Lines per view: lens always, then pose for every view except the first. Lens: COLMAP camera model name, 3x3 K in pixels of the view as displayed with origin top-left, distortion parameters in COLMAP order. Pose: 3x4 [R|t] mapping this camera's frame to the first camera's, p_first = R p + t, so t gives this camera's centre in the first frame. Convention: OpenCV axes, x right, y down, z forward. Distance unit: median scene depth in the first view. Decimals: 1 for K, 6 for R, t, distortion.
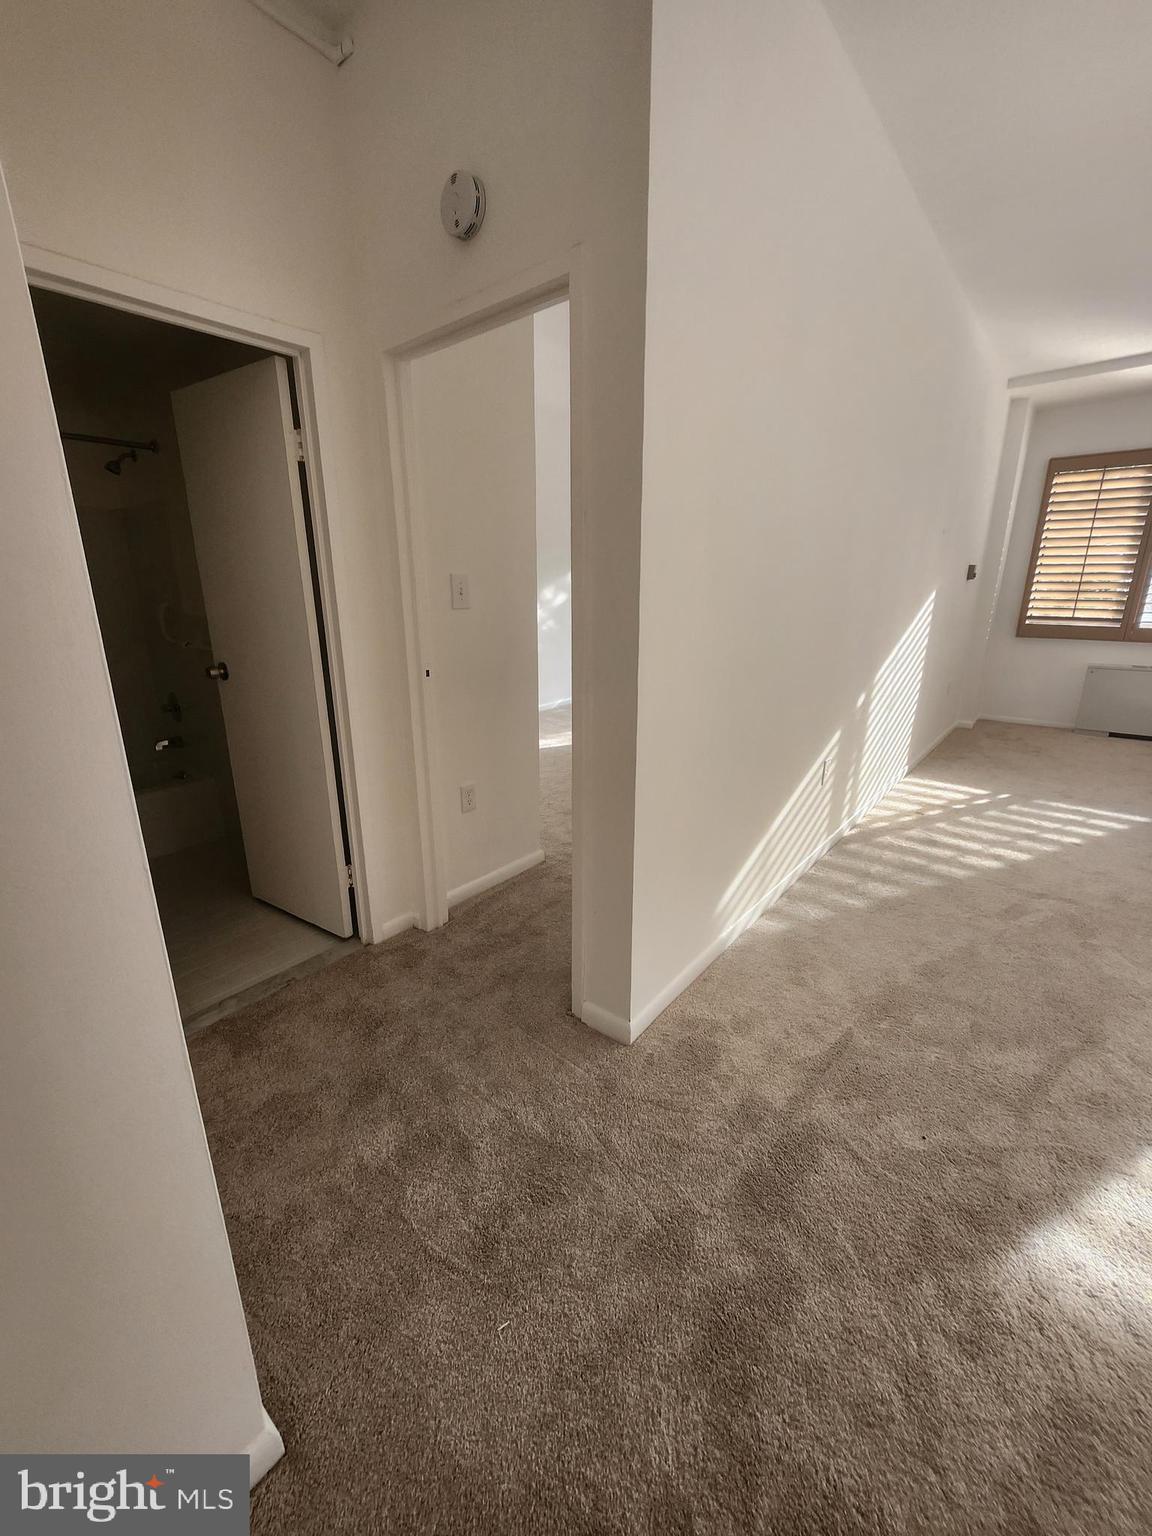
lens RADIAL K [[612.5, 0, 573.9], [0, 612.5, 754.9], [0, 0, 1]] dist [-0.004510, 0.002109]
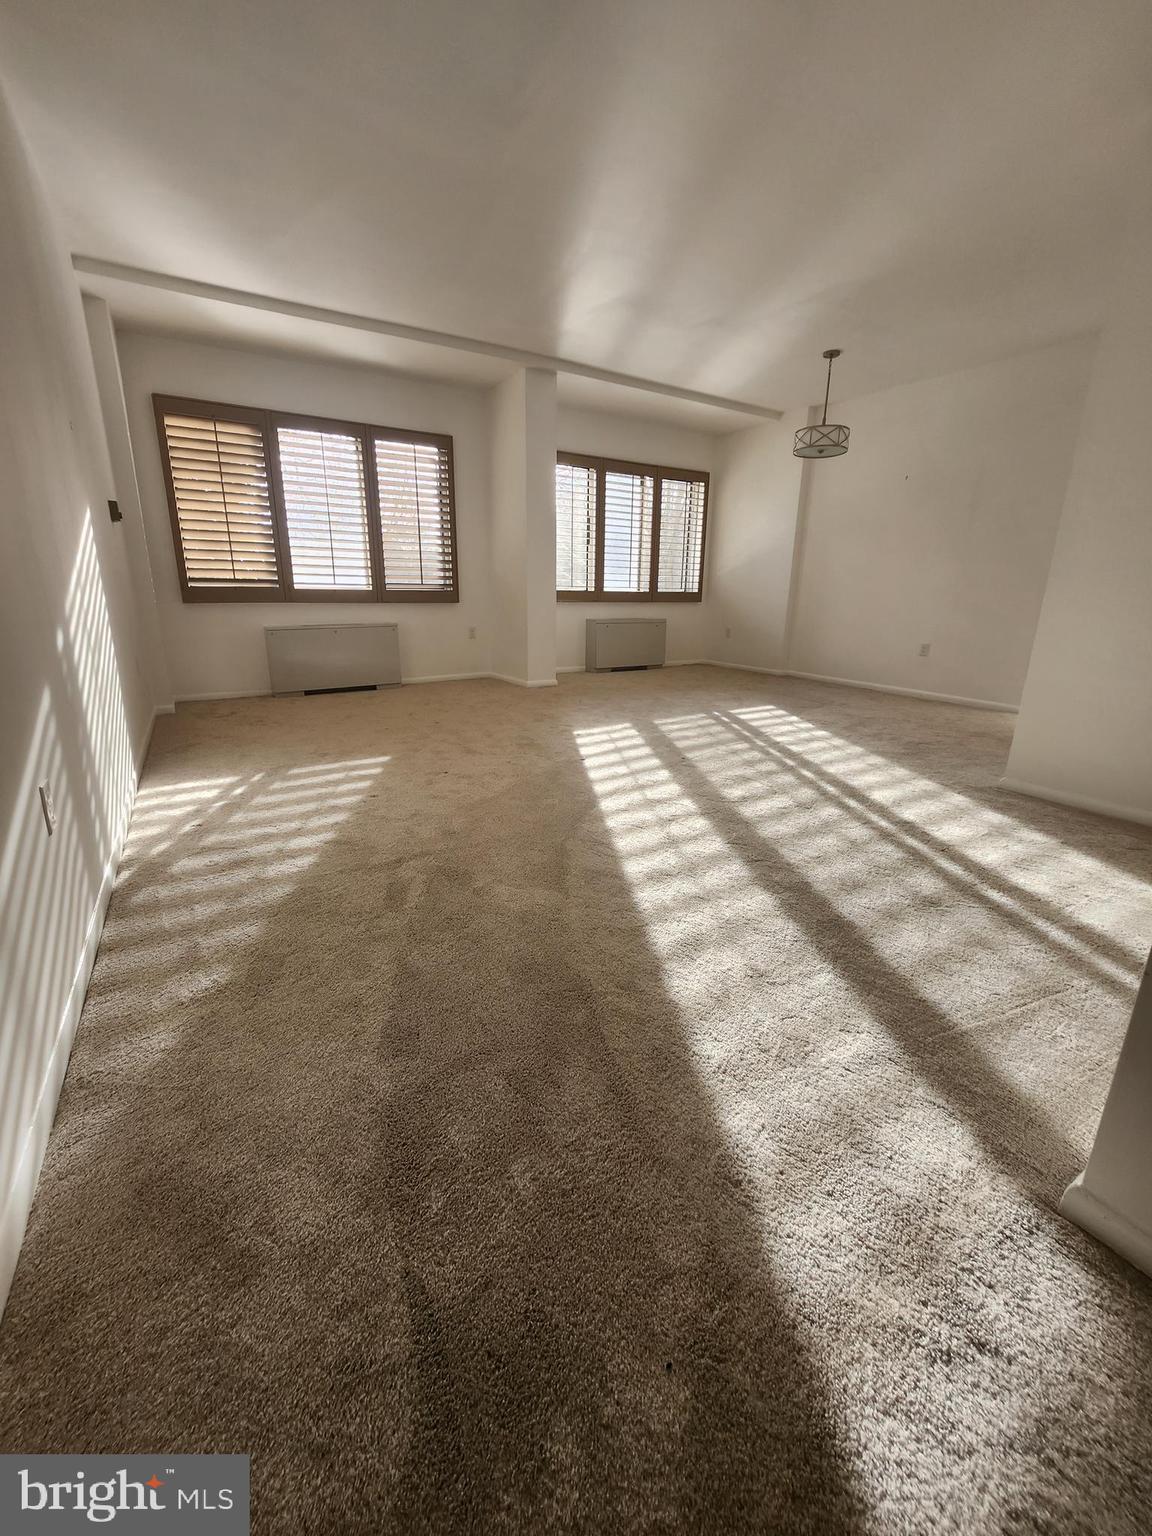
lens RADIAL K [[612.5, 0, 563.4], [0, 612.5, 752.3], [0, 0, 1]] dist [-0.004510, 0.002109]
pose [[0.322594, -0.233812, 0.917205, 0.125385], [0.247735, 0.956089, 0.156593, 0.015648], [-0.913543, 0.176708, 0.366352, 0.531774]]
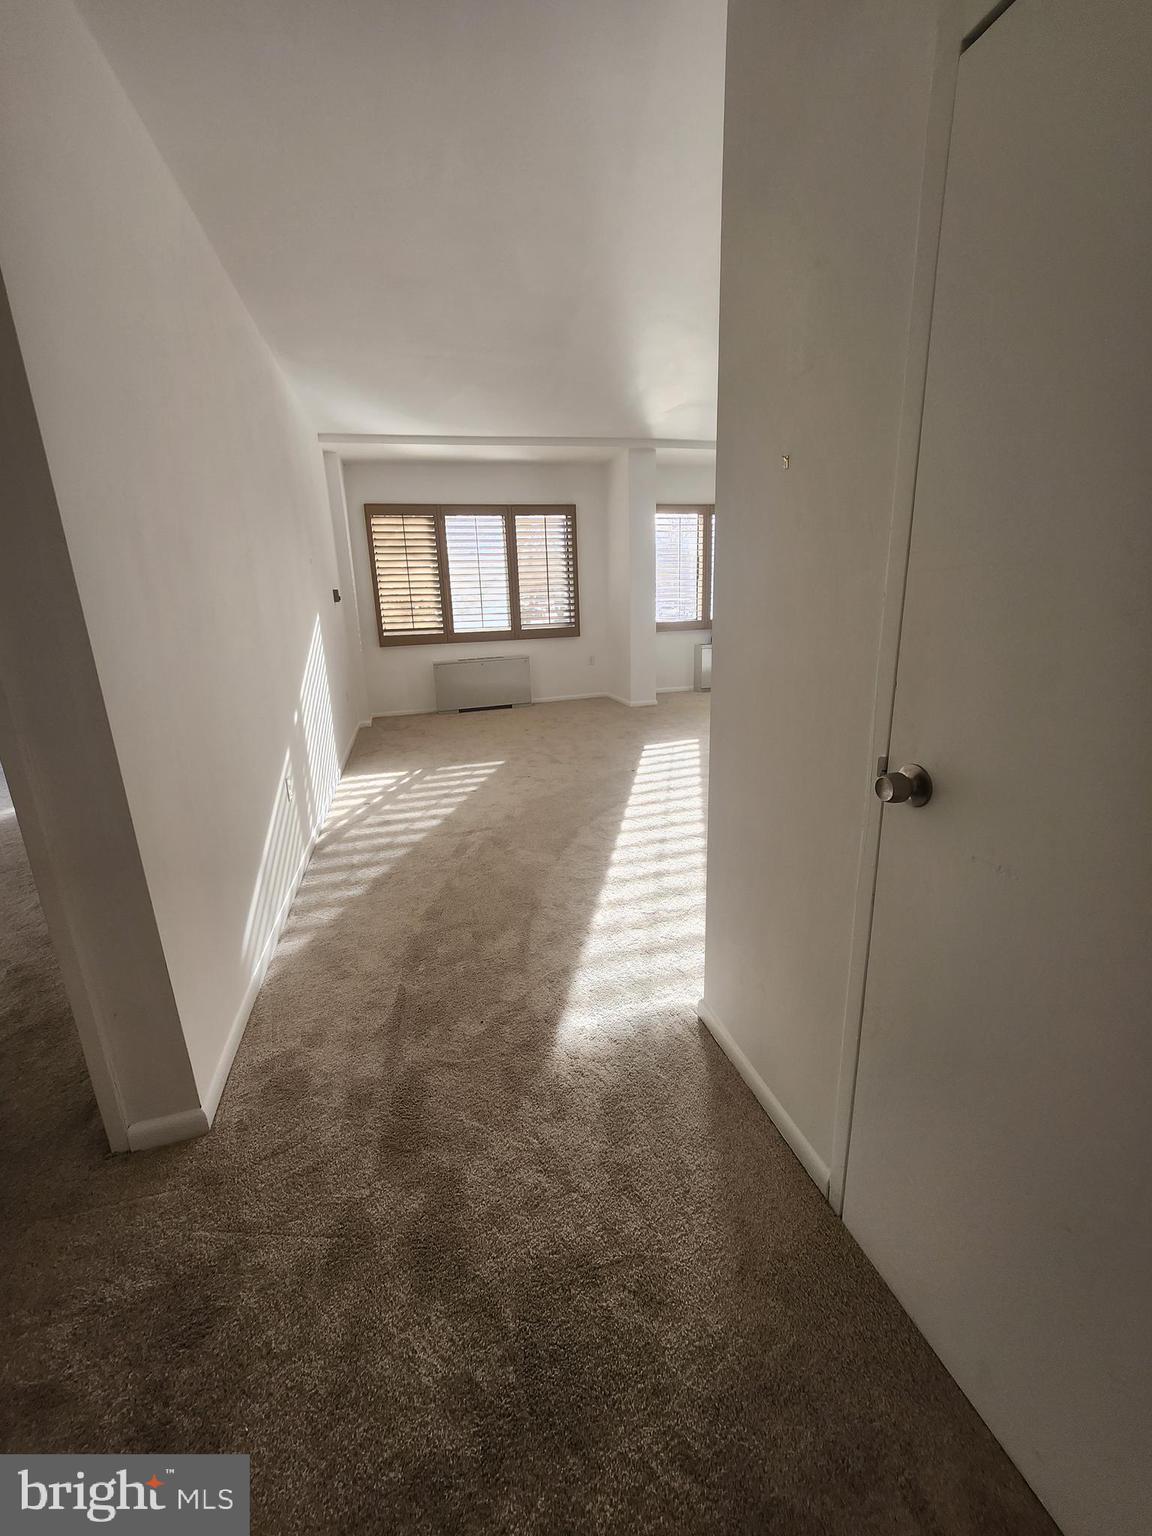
lens RADIAL K [[612.5, 0, 575.2], [0, 612.5, 753.1], [0, 0, 1]] dist [-0.004510, 0.002109]
pose [[0.572390, -0.223582, 0.788911, -0.149311], [0.252930, 0.963336, 0.089504, -0.000394], [-0.779998, 0.148308, 0.607954, -0.031473]]
